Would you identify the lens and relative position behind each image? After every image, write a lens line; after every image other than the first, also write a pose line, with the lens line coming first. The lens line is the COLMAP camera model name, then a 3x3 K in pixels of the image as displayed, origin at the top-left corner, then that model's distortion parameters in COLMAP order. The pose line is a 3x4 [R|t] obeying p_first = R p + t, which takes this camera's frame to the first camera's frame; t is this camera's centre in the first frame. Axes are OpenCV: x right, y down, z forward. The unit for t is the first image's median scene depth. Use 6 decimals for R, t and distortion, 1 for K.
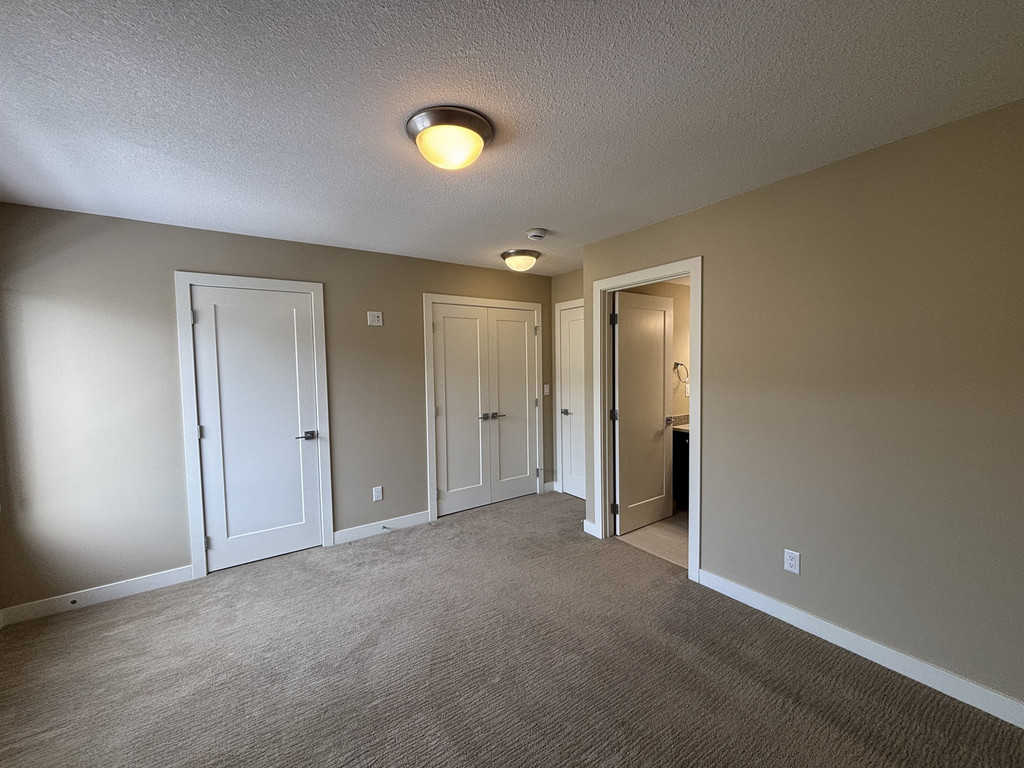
lens RADIAL K [[415.1, 0, 511.6], [0, 415.1, 384.6], [0, 0, 1]] dist [0.004554, -0.000955]
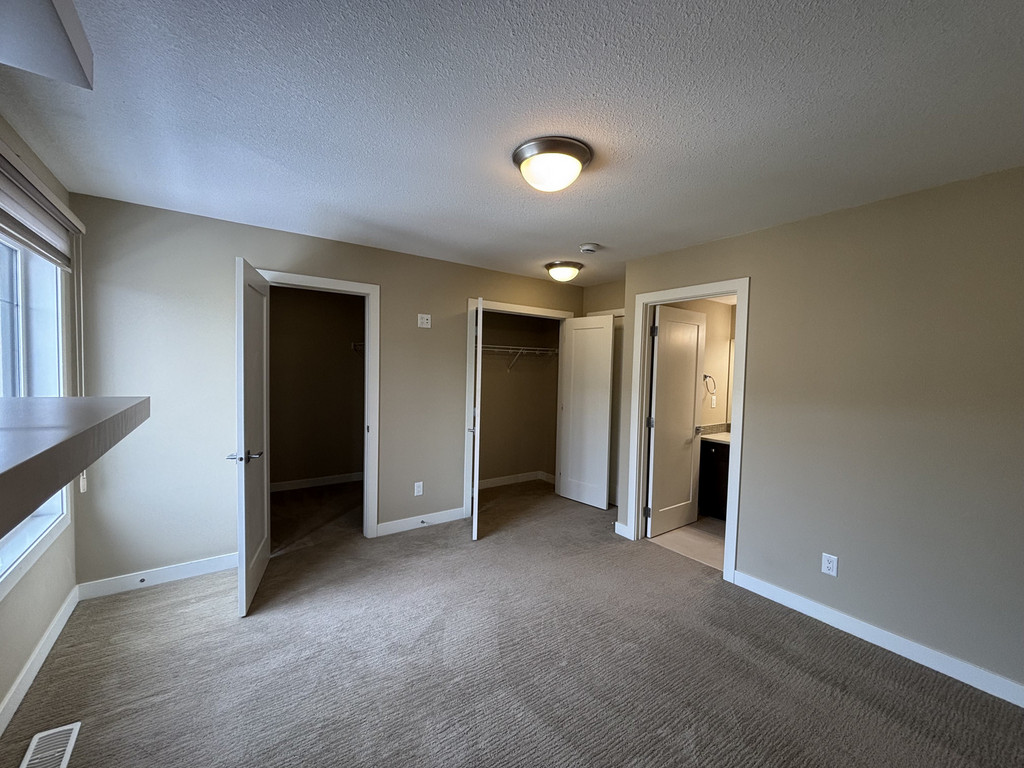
lens RADIAL K [[415.1, 0, 511.5], [0, 415.1, 385.6], [0, 0, 1]] dist [0.004554, -0.000955]
pose [[0.999057, 0.041053, 0.014111, -0.201066], [-0.040937, 0.999126, -0.008406, 0.005656], [-0.014444, 0.007821, 0.999865, -0.074907]]
